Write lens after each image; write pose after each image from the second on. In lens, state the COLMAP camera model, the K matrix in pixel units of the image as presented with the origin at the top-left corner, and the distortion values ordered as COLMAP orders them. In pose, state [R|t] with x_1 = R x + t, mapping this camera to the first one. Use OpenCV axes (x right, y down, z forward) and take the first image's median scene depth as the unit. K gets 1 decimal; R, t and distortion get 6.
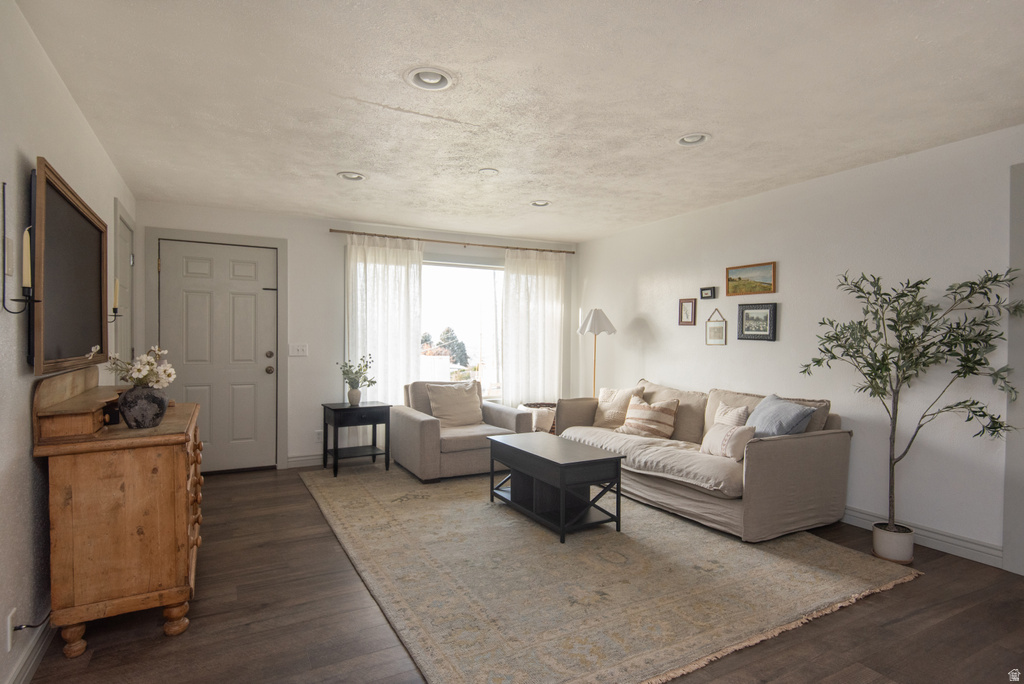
lens RADIAL K [[543.3, 0, 502.3], [0, 543.3, 345.3], [0, 0, 1]] dist [0.065195, -0.060750]
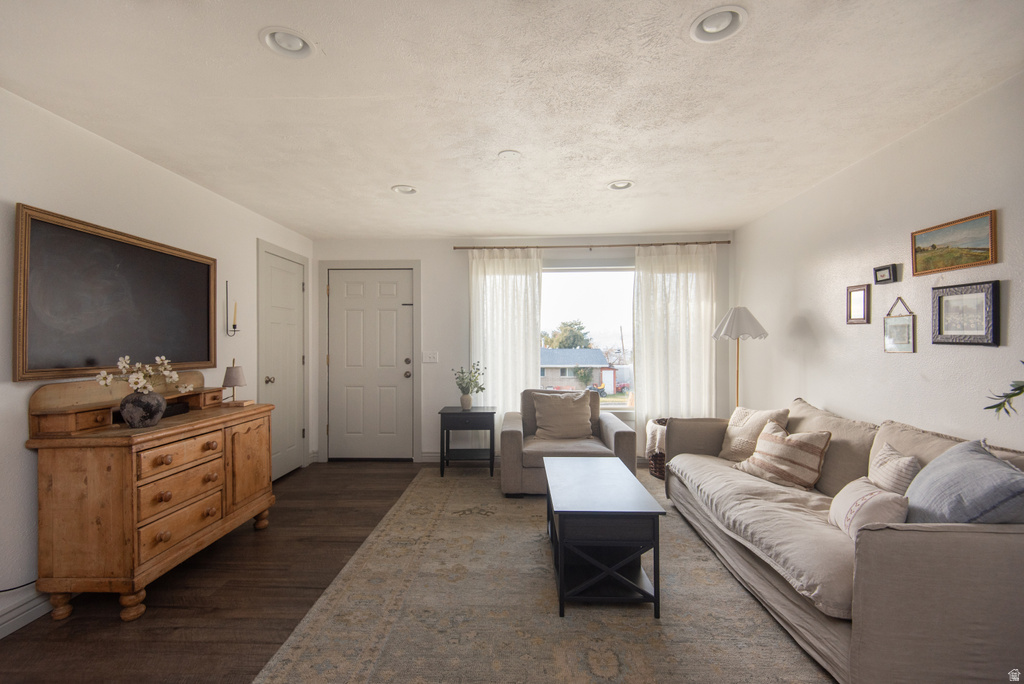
lens RADIAL K [[461.5, 0, 512.0], [0, 461.5, 342.0], [0, 0, 1]] dist [0.038665, -0.024879]
pose [[0.864912, -0.012644, -0.501764, 0.292047], [0.003272, 0.999803, -0.019554, -0.004161], [0.501913, 0.015270, 0.864783, 0.309833]]
